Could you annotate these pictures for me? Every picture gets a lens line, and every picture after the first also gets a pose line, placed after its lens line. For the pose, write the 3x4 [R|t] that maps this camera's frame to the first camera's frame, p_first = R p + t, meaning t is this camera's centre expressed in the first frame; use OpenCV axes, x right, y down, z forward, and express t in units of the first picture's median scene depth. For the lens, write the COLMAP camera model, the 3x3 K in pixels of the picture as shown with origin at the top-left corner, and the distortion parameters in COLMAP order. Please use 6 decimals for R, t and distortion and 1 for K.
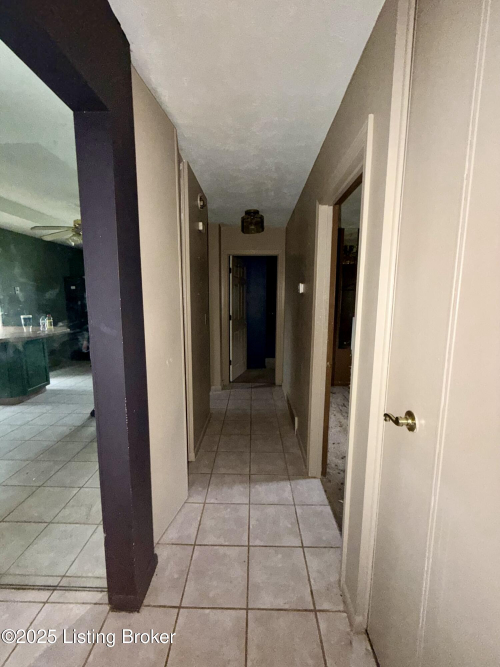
lens RADIAL K [[265.5, 0, 250.3], [0, 265.5, 331.8], [0, 0, 1]] dist [0.001329, -0.000237]
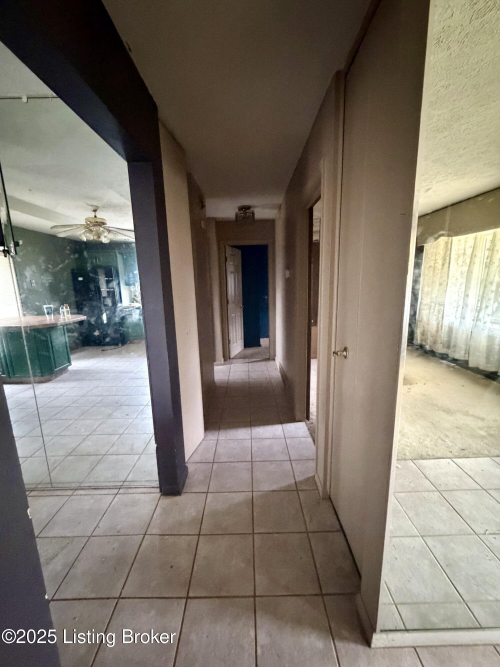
lens RADIAL K [[265.5, 0, 250.3], [0, 265.5, 331.8], [0, 0, 1]] dist [0.001329, -0.000237]
pose [[0.999198, -0.035810, 0.017894, -0.007783], [0.034781, 0.997891, 0.054811, 0.025446], [-0.019820, -0.054145, 0.998336, -0.195132]]
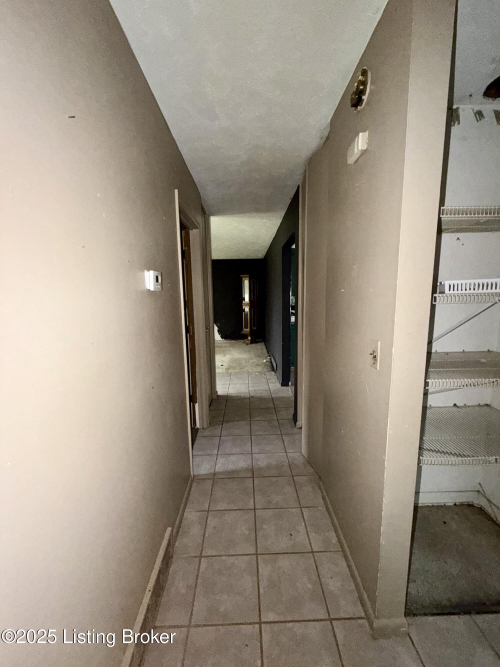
lens RADIAL K [[265.5, 0, 250.3], [0, 265.5, 331.8], [0, 0, 1]] dist [0.001329, -0.000237]
pose [[-0.999010, 0.034620, -0.027931, 0.012492], [0.025488, 0.960119, 0.278428, -0.187603], [0.036456, 0.277441, -0.960051, 1.346832]]
